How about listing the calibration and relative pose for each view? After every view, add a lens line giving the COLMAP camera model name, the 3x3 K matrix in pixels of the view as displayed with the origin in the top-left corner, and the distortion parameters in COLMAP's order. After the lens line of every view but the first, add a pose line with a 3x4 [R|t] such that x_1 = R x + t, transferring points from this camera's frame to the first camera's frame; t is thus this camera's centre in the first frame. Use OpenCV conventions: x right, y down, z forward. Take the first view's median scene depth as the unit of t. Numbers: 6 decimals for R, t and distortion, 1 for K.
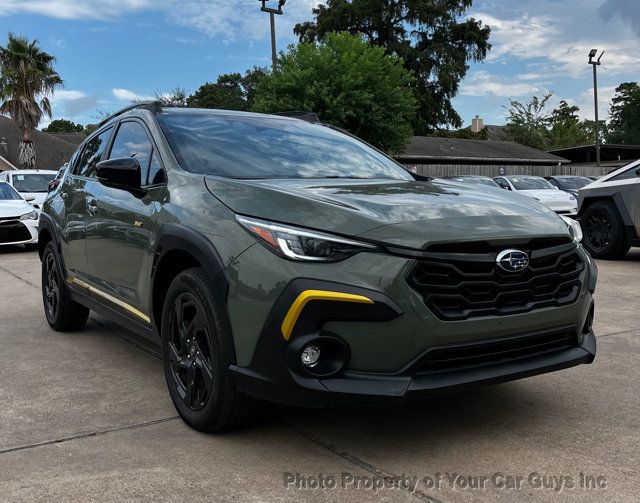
lens RADIAL K [[625.8, 0, 322.1], [0, 625.8, 277.9], [0, 0, 1]] dist [0.013762, 0.020858]
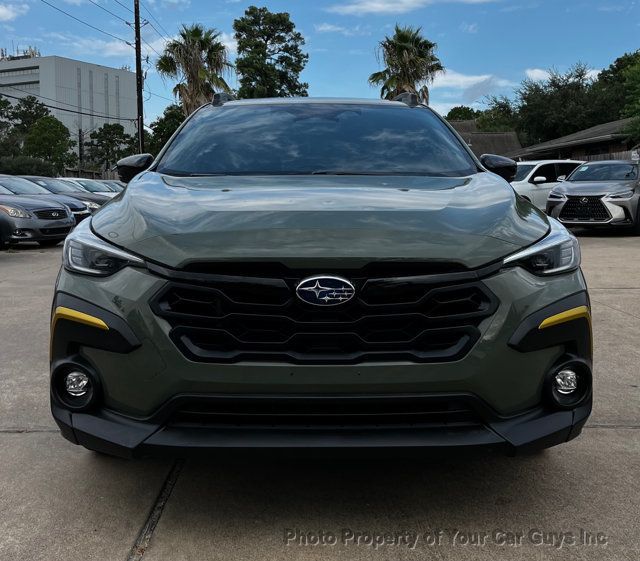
lens RADIAL K [[706.1, 0, 351.9], [0, 706.1, 257.1], [0, 0, 1]] dist [0.026064, 0.006619]
pose [[0.865550, 0.054629, -0.497835, 0.507419], [-0.069843, 0.997486, -0.011975, -0.040350], [0.495929, 0.045135, 0.867189, 0.213122]]
